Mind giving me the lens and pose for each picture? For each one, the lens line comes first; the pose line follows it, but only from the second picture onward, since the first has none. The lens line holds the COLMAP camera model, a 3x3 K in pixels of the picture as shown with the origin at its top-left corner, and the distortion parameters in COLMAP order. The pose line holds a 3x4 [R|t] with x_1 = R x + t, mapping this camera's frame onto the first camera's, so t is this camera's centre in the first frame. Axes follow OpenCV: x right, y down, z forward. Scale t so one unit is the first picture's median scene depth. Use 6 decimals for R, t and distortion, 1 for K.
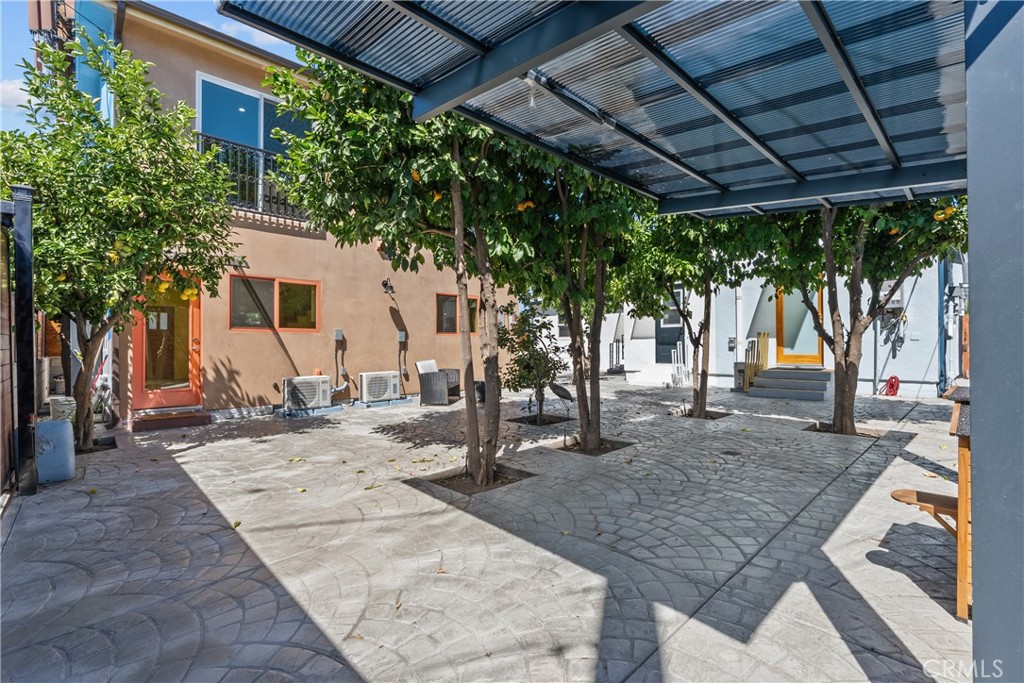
lens RADIAL K [[457.4, 0, 512.0], [0, 457.4, 341.5], [0, 0, 1]] dist [-0.002060, -0.000279]
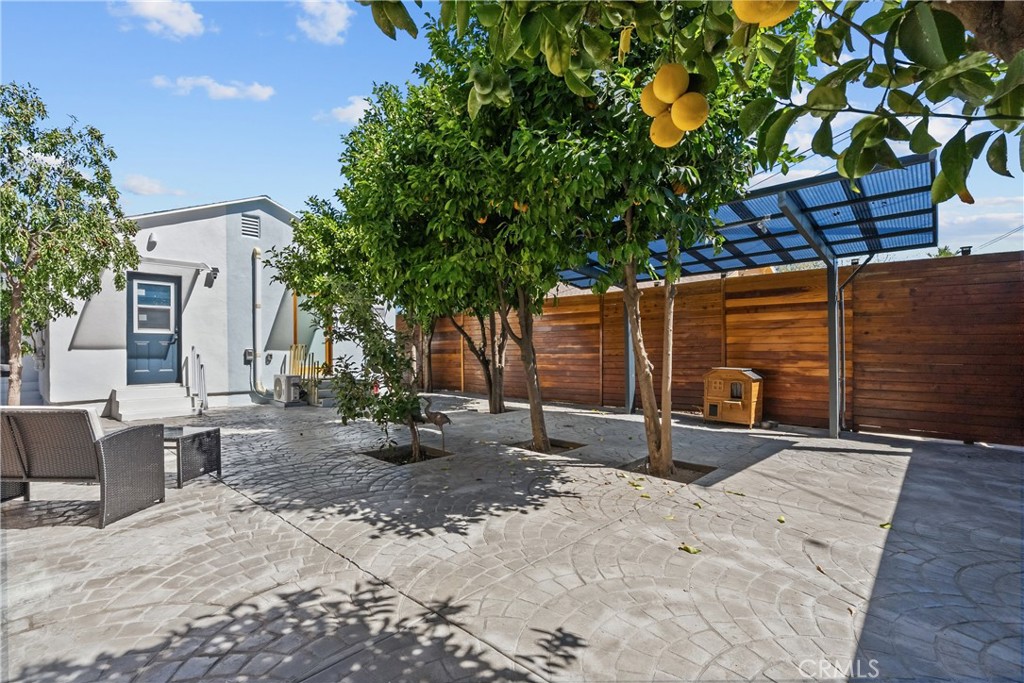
lens RADIAL K [[457.4, 0, 512.0], [0, 457.4, 341.5], [0, 0, 1]] dist [-0.002060, -0.000279]
pose [[-0.052142, 0.033426, 0.998080, -1.308956], [-0.003700, 0.999426, -0.033664, 0.012684], [-0.998633, -0.005448, -0.051989, 1.548636]]
